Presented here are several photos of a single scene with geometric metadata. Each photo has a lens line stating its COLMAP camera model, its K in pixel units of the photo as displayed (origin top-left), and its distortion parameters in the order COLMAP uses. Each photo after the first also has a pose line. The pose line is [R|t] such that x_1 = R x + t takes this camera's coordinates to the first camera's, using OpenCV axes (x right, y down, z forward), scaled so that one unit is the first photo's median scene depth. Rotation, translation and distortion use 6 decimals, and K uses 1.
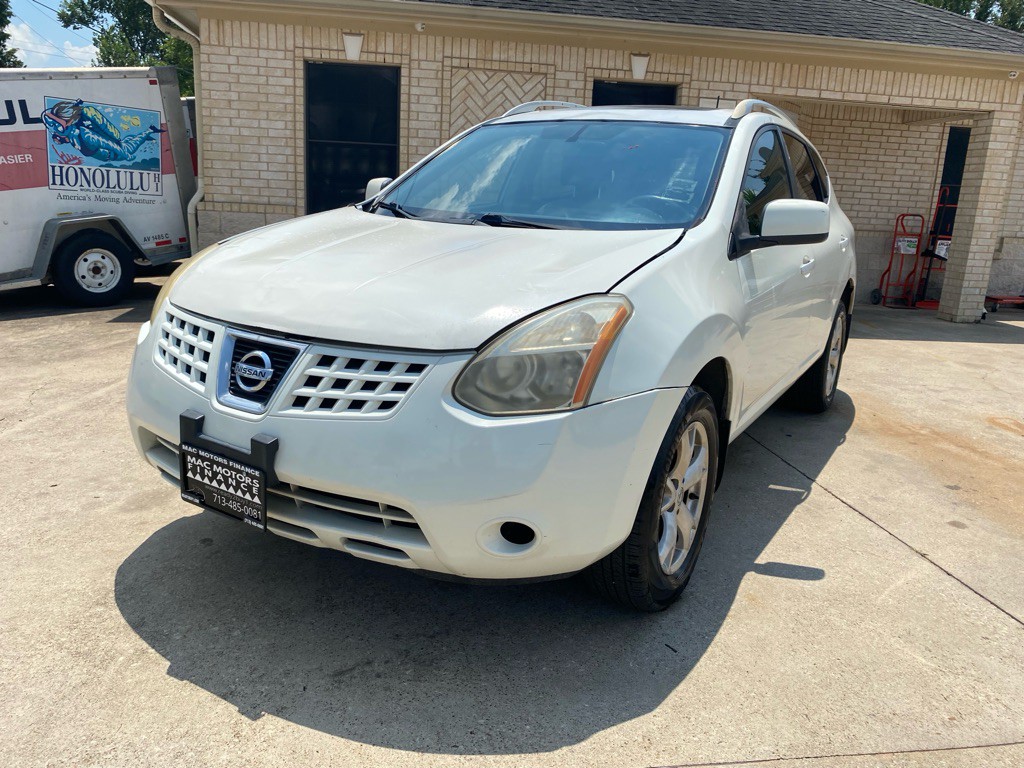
lens RADIAL K [[784.1, 0, 502.4], [0, 784.1, 370.6], [0, 0, 1]] dist [0.011389, -0.010808]
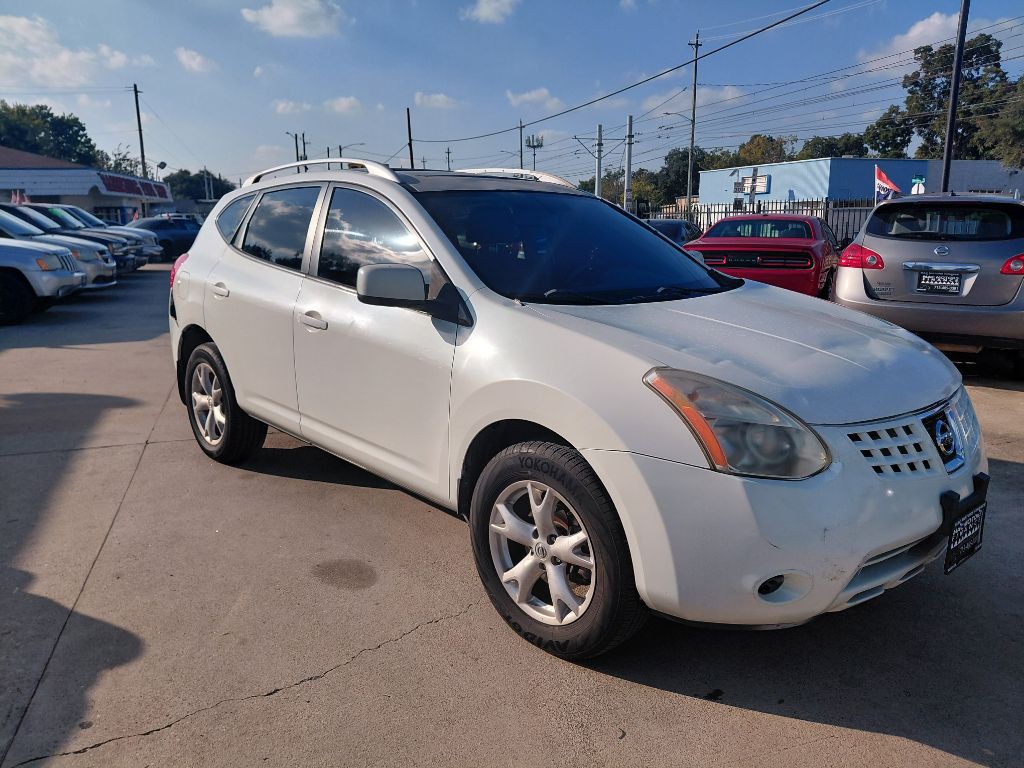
lens RADIAL K [[784.1, 0, 494.7], [0, 784.1, 378.2], [0, 0, 1]] dist [0.011389, -0.010808]
pose [[0.287910, -0.244724, 0.925861, -0.460616], [0.236356, 0.955048, 0.178940, -0.133514], [-0.928032, 0.167314, 0.332810, 0.351729]]
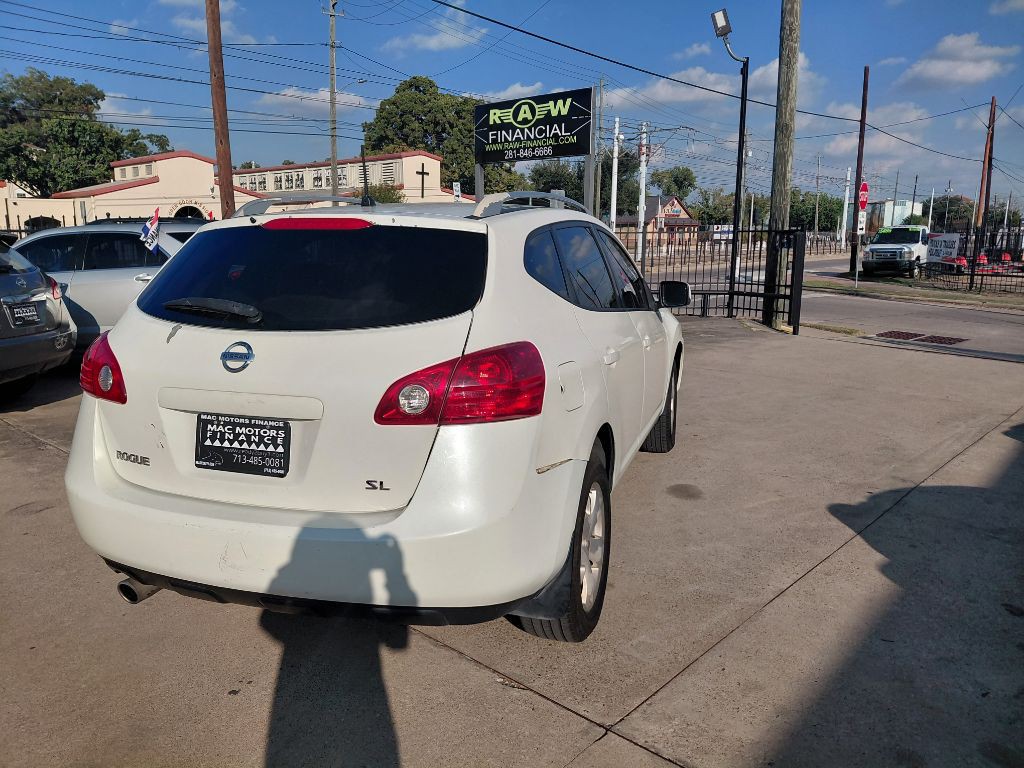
lens RADIAL K [[784.1, 0, 498.0], [0, 784.1, 364.1], [0, 0, 1]] dist [0.011389, -0.010808]
pose [[-0.973640, -0.011232, -0.227811, 0.212956], [-0.096513, 0.925252, 0.366869, -0.294532], [0.206663, 0.379186, -0.901947, 1.128002]]
